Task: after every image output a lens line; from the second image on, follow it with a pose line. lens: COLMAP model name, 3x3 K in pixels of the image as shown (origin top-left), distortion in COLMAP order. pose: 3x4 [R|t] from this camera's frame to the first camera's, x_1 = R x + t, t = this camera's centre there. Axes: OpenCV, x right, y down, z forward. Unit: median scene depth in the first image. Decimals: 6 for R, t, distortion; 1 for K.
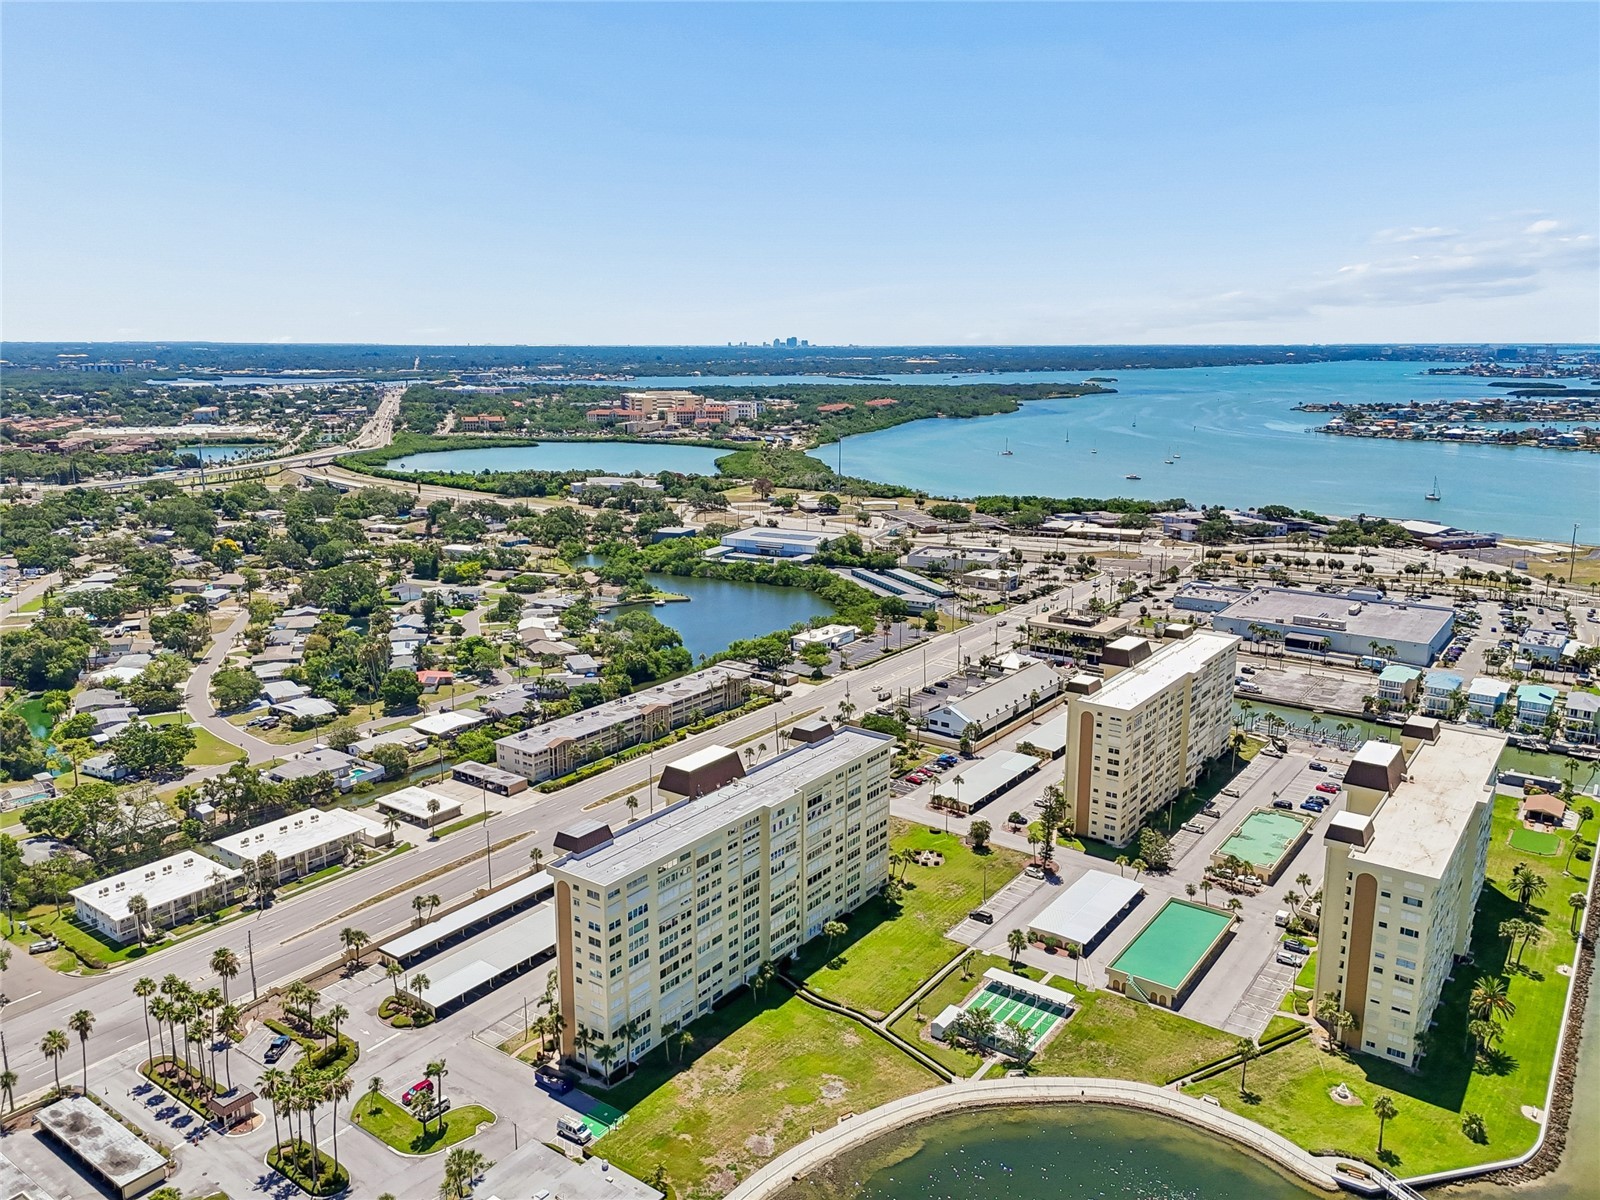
lens RADIAL K [[1176.6, 0, 807.8], [0, 1176.6, 603.1], [0, 0, 1]] dist [0.093159, -0.099156]
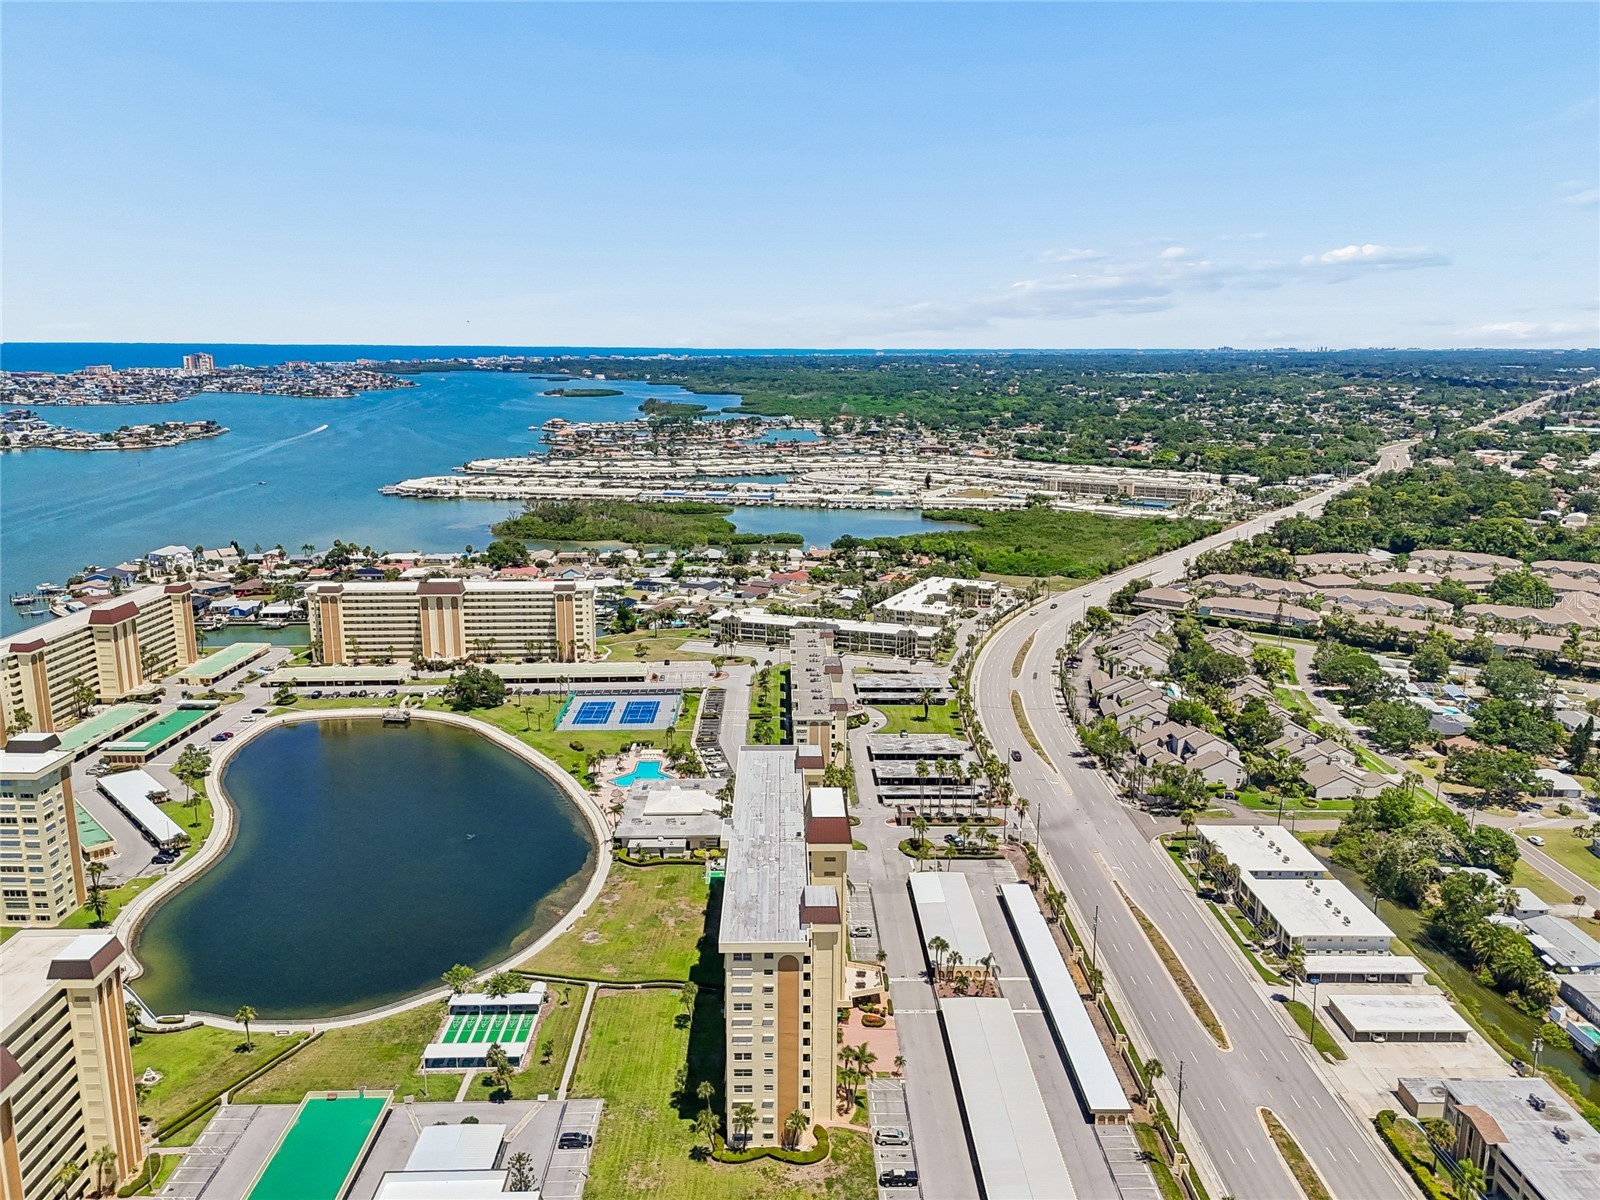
lens RADIAL K [[1197.6, 0, 806.0], [0, 1197.6, 609.3], [0, 0, 1]] dist [0.090422, -0.093597]
pose [[-0.799414, 0.127283, -0.587143, 0.307101], [-0.135637, 0.913829, 0.382777, -0.246699], [0.585270, 0.385635, -0.713263, 1.059746]]
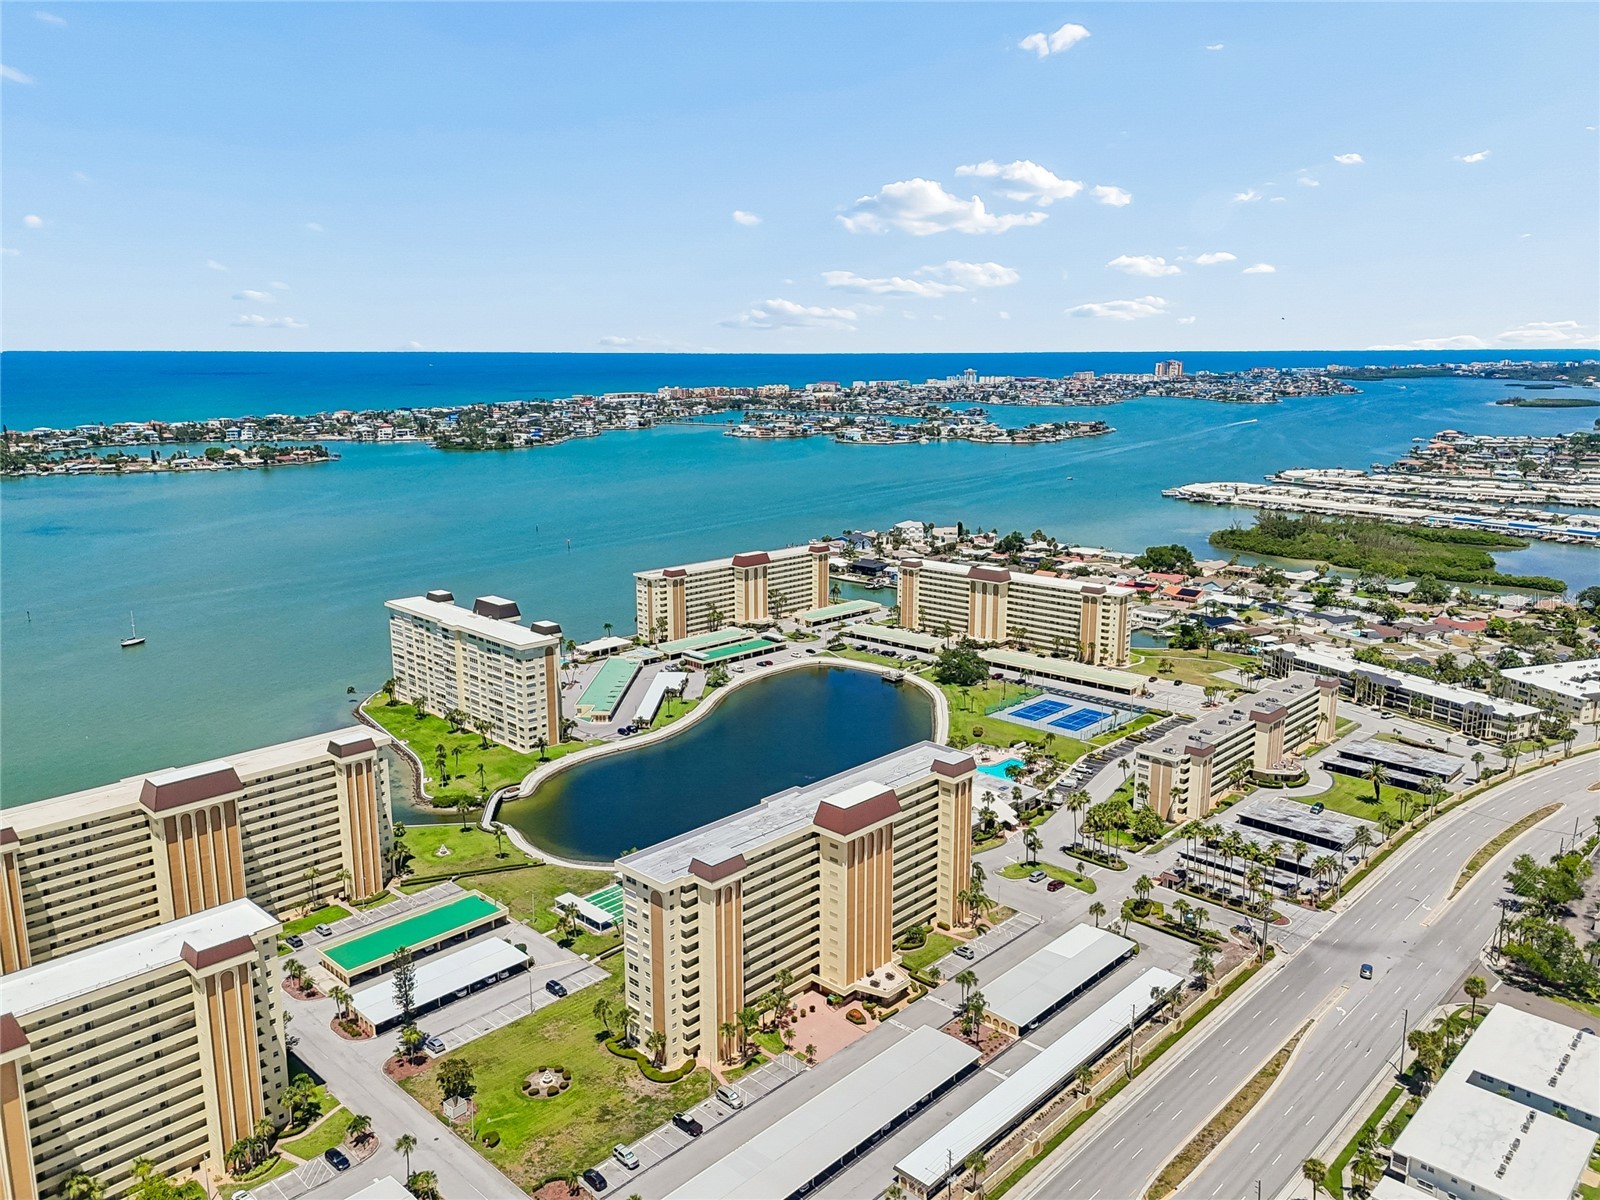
lens RADIAL K [[1189.0, 0, 800.0], [0, 1189.0, 600.0], [0, 0, 1]] dist [0.090661, -0.099234]
pose [[-0.990120, -0.029043, 0.137179, -0.114035], [0.030882, 0.909129, 0.415369, -0.278738], [-0.136777, 0.415502, -0.899250, 1.196016]]
